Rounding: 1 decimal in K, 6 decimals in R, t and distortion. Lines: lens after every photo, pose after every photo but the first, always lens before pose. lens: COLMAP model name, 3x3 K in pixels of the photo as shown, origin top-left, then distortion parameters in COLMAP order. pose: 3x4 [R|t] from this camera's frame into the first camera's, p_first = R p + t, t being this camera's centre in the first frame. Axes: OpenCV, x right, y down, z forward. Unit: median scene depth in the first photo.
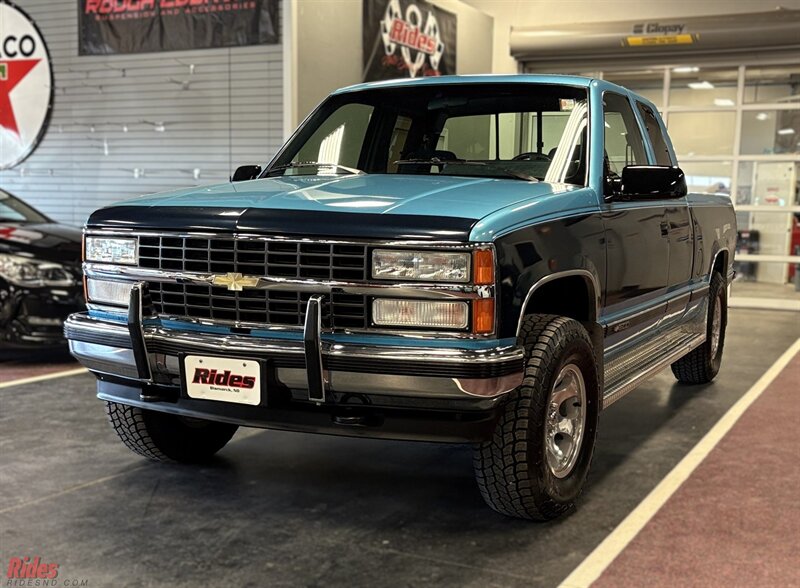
lens RADIAL K [[985.7, 0, 420.9], [0, 985.7, 297.1], [0, 0, 1]] dist [0.007585, 0.021319]
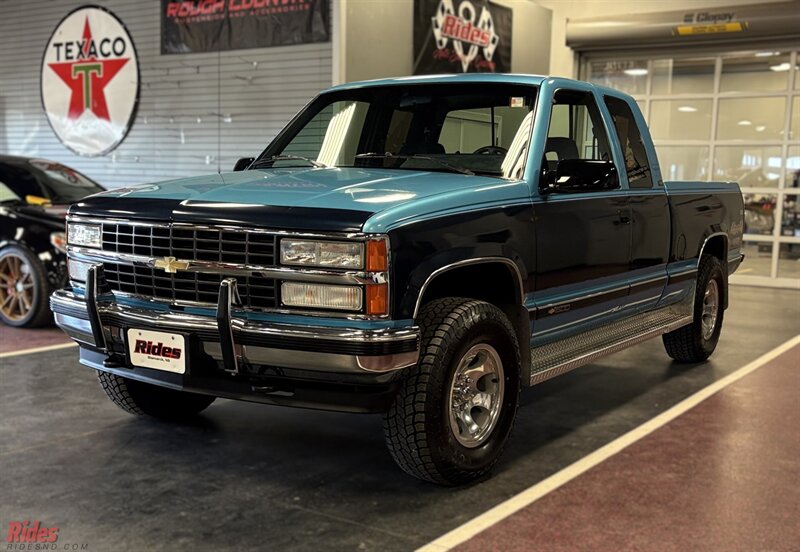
lens RADIAL K [[923.4, 0, 400.0], [0, 923.4, 276.0], [0, 0, 1]] dist [0.016773, -0.015334]
pose [[0.991022, 0.015139, -0.132838, 0.121151], [-0.014294, 0.999871, 0.007316, -0.008115], [0.132932, -0.005351, 0.991111, -0.015048]]
